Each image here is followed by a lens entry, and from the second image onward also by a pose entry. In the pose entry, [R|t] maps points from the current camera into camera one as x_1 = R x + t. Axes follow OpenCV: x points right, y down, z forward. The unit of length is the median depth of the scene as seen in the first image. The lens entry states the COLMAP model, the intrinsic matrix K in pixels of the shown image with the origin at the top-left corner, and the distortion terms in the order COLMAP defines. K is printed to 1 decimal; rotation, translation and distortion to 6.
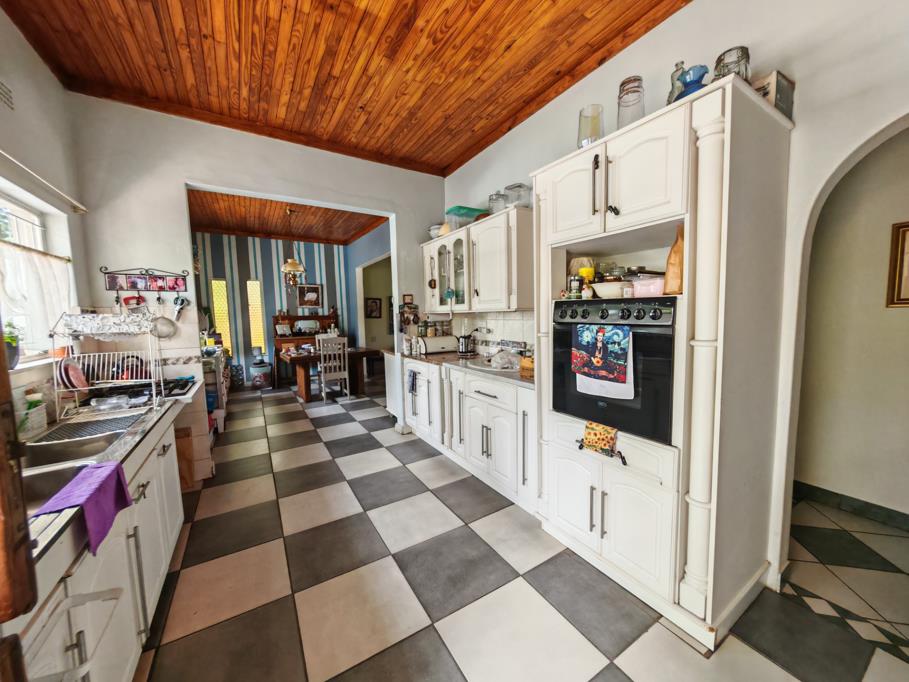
lens RADIAL K [[340.0, 0, 452.0], [0, 340.0, 344.7], [0, 0, 1]] dist [-0.001856, 0.000487]
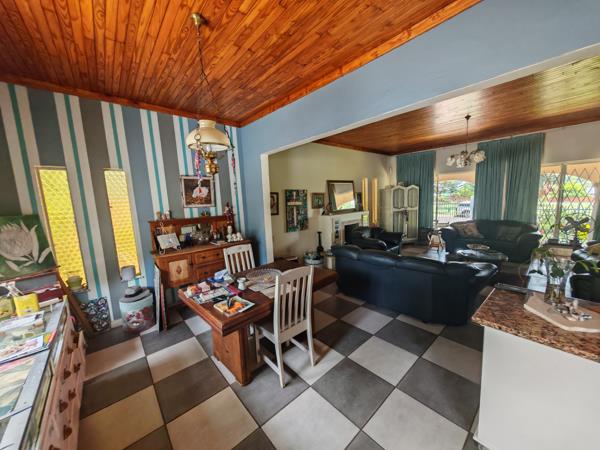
lens RADIAL K [[224.4, 0, 298.4], [0, 224.4, 227.5], [0, 0, 1]] dist [-0.001856, 0.000487]
pose [[0.984435, -0.043893, 0.170178, -0.304907], [0.037248, 0.998421, 0.042045, -0.080388], [-0.171755, -0.035052, 0.984516, 0.491673]]
